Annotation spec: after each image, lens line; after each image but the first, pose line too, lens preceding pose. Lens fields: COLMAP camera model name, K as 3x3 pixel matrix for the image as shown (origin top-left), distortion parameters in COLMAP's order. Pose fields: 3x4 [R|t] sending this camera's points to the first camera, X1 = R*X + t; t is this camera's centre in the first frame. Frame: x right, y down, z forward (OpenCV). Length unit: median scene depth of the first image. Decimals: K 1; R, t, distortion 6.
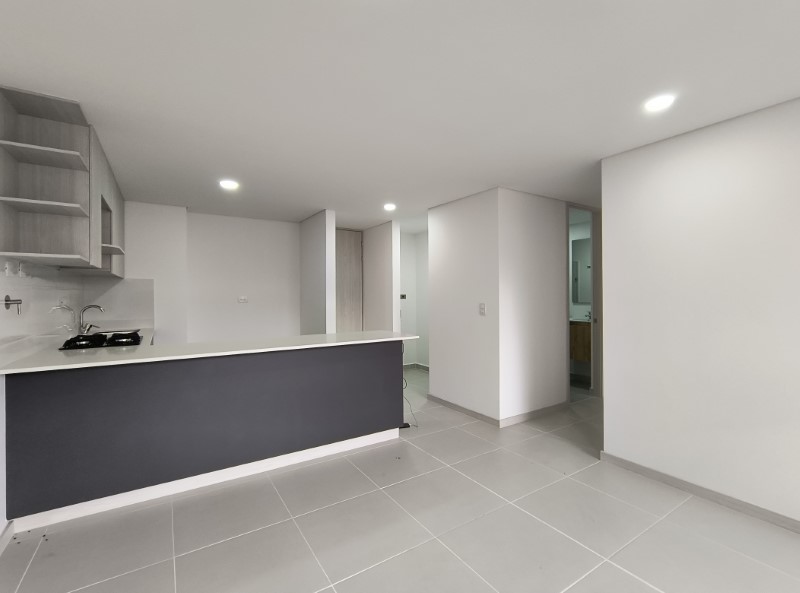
lens RADIAL K [[368.1, 0, 400.0], [0, 368.1, 296.5], [0, 0, 1]] dist [-0.001746, 0.000244]
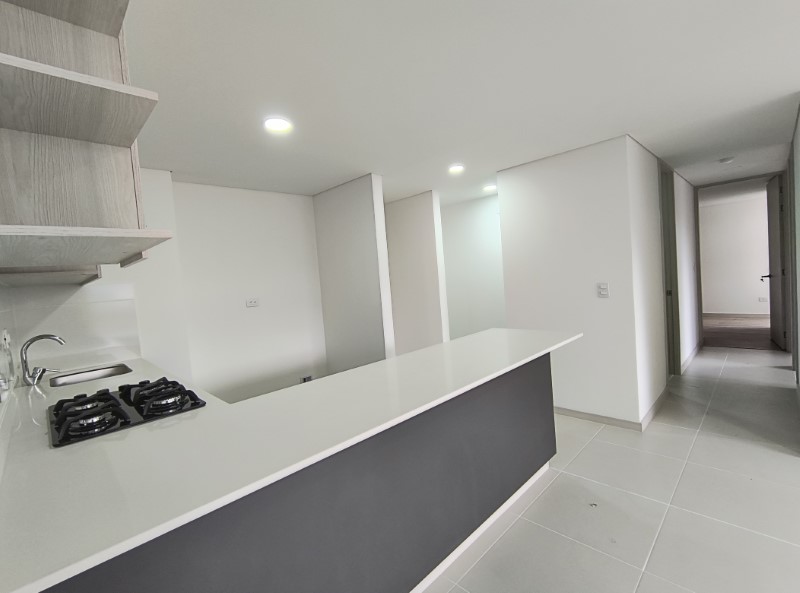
lens RADIAL K [[368.1, 0, 400.0], [0, 368.1, 296.5], [0, 0, 1]] dist [-0.001746, 0.000244]
pose [[0.977008, -0.082673, 0.196519, -0.371430], [0.074910, 0.996100, 0.046627, -0.022579], [-0.199607, -0.030833, 0.979391, 0.298513]]
